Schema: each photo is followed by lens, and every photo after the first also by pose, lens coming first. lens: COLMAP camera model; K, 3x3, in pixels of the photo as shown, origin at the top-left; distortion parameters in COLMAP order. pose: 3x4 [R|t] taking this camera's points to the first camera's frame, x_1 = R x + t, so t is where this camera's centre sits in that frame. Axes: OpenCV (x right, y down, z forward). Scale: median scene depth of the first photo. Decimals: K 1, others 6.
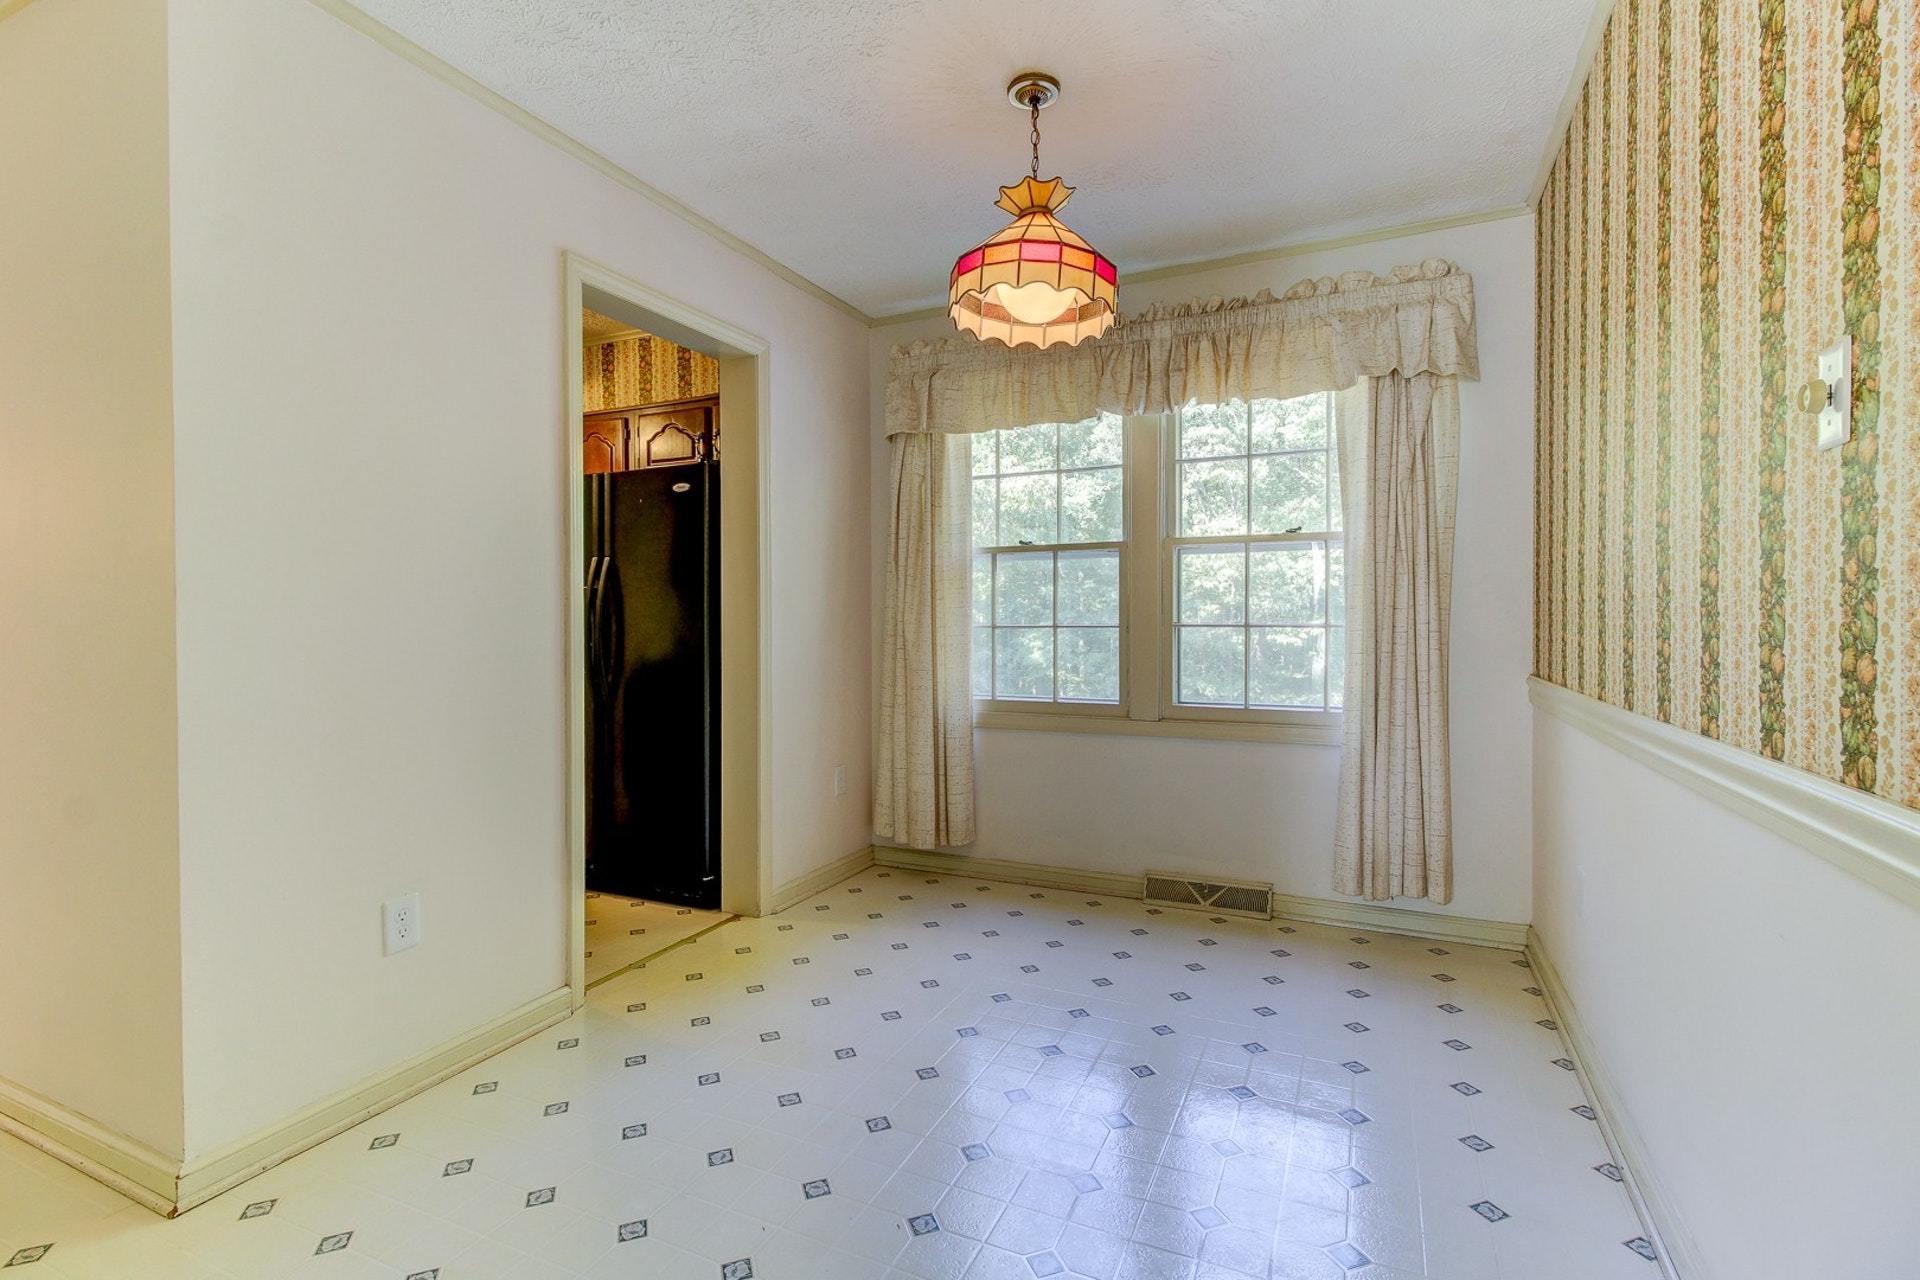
lens RADIAL K [[875.9, 0, 940.7], [0, 875.9, 613.8], [0, 0, 1]] dist [0.028412, -0.012407]
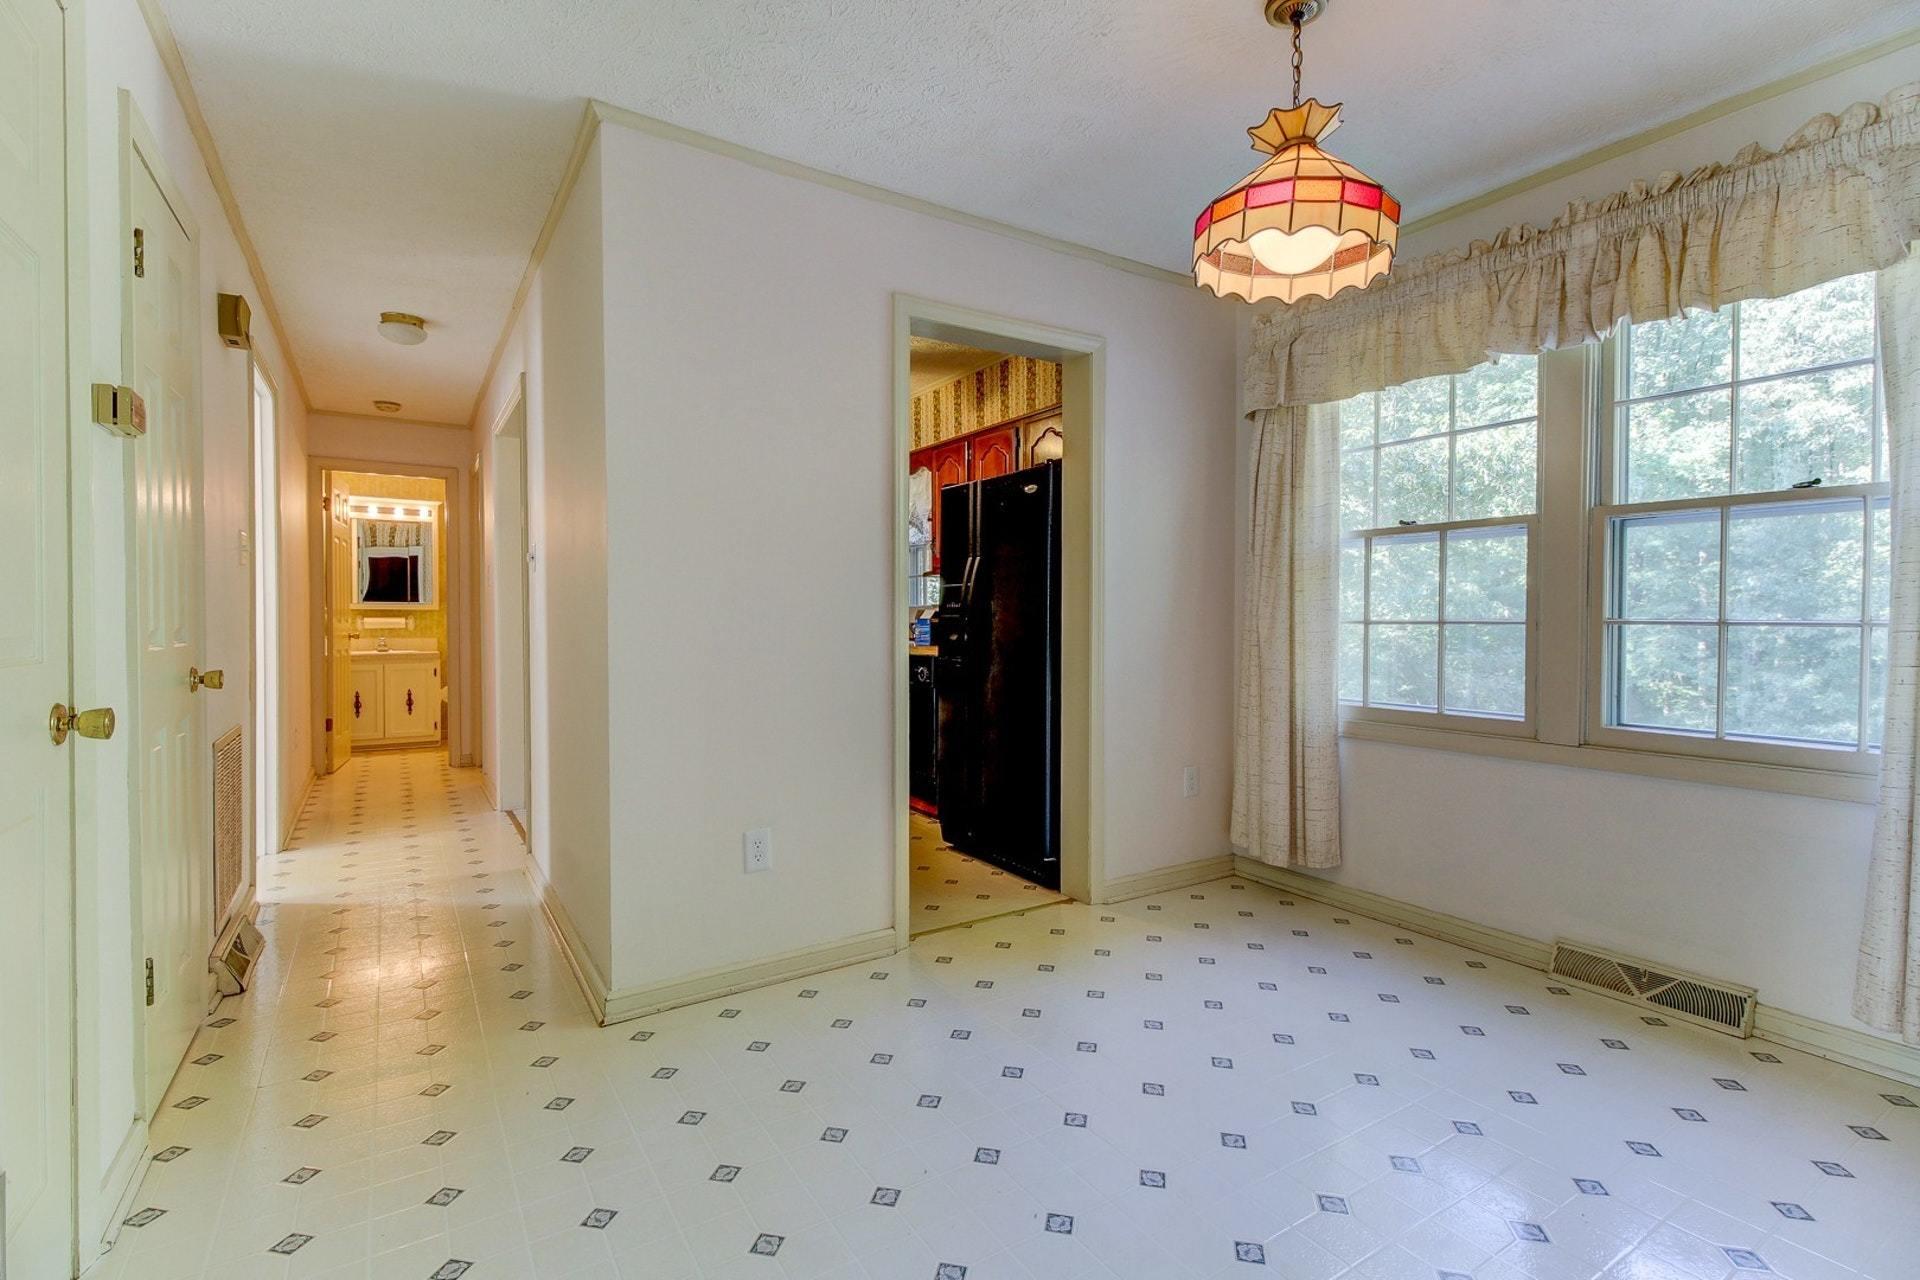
lens RADIAL K [[875.9, 0, 940.7], [0, 875.9, 613.8], [0, 0, 1]] dist [0.028412, -0.012407]
pose [[0.843399, 0.002205, -0.537284, 0.190076], [0.001501, 0.999978, 0.006461, 0.000574], [0.537286, -0.006256, 0.843377, 0.047633]]
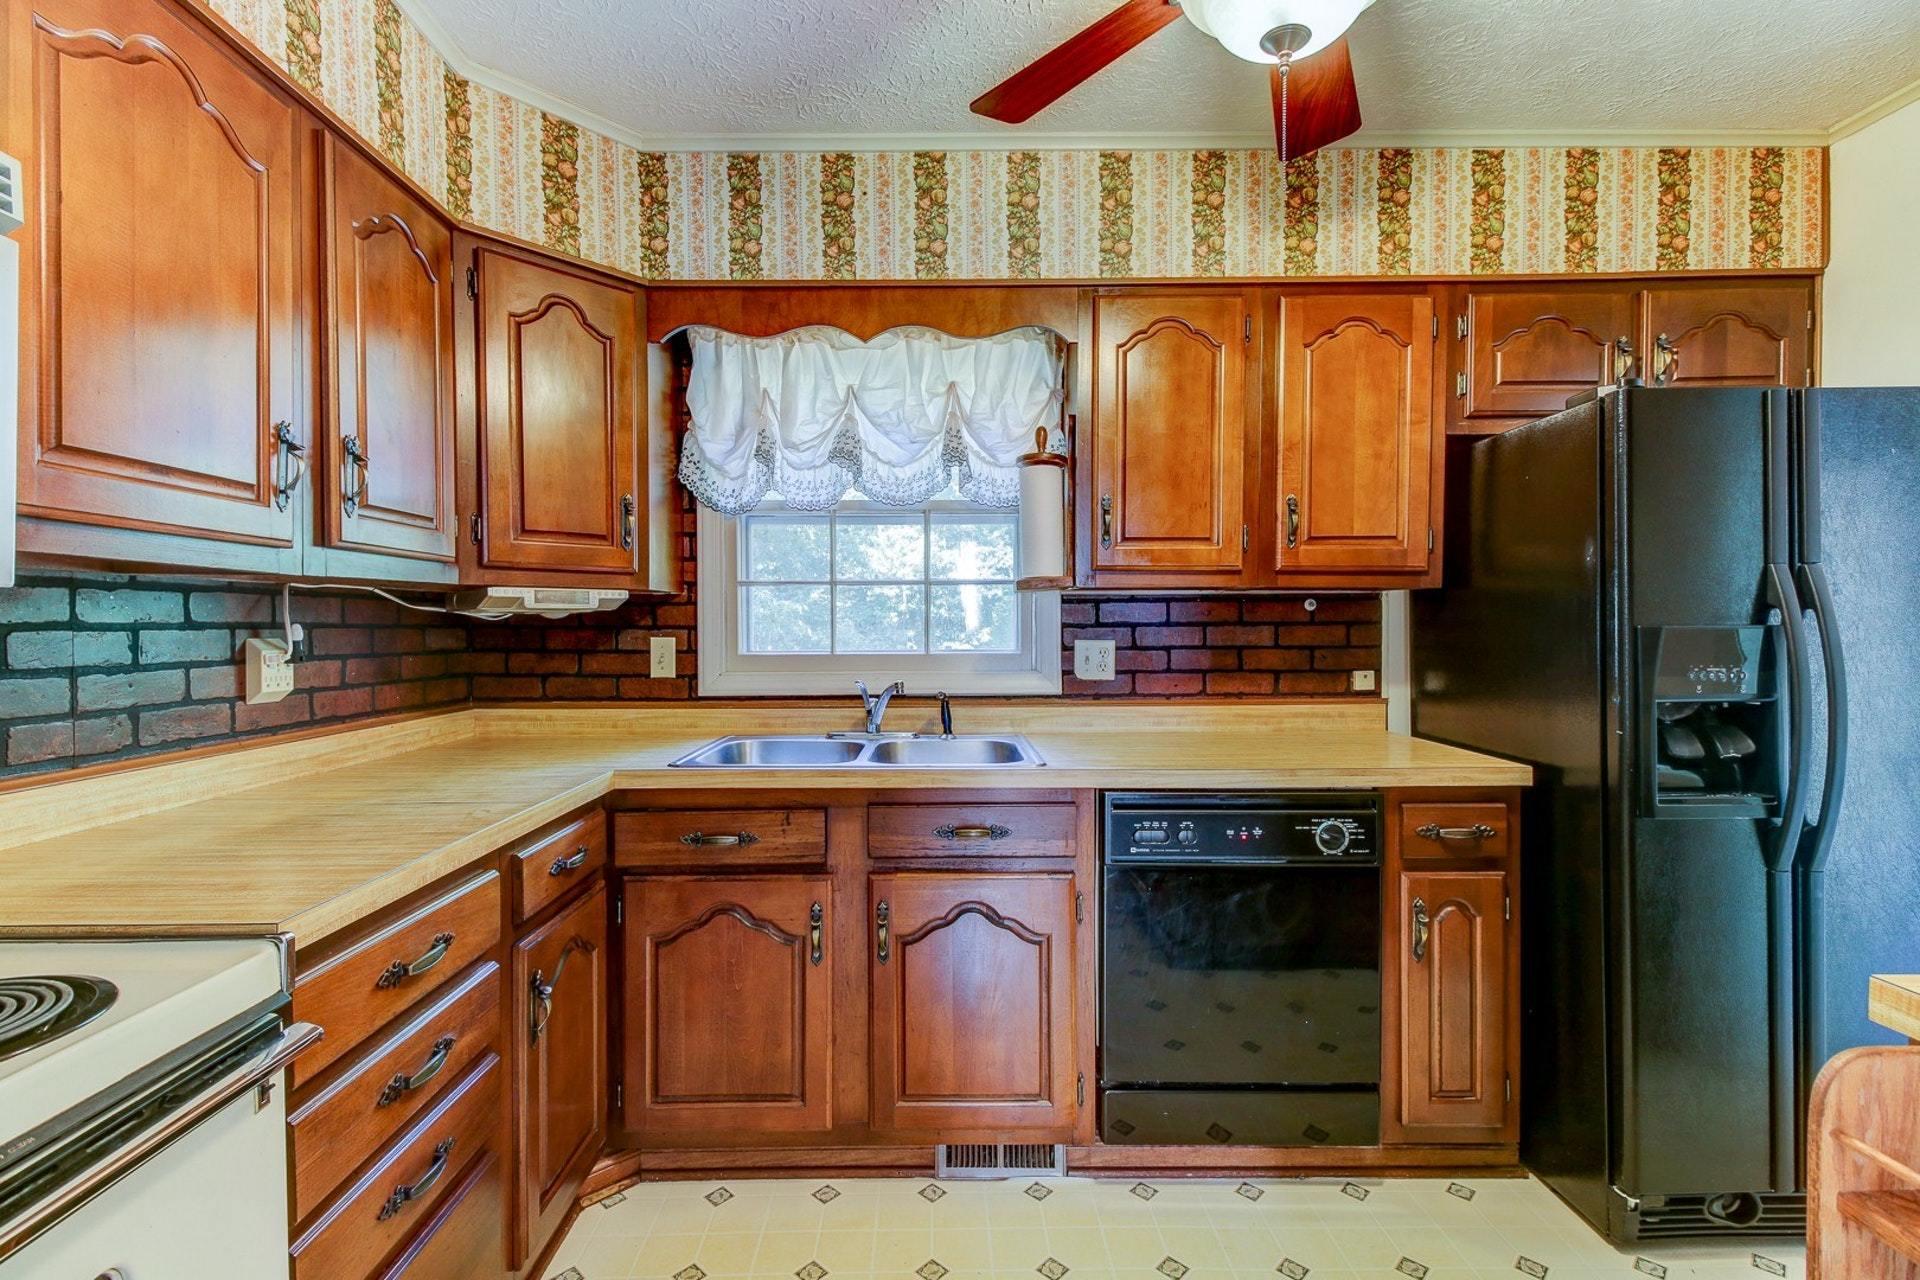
lens RADIAL K [[902.5, 0, 953.2], [0, 902.5, 592.7], [0, 0, 1]] dist [0.022573, -0.009314]
pose [[0.894248, 0.013944, 0.447354, -1.132908], [-0.000676, 0.999555, -0.029806, -0.034584], [-0.447571, 0.026352, 0.893860, 0.848413]]
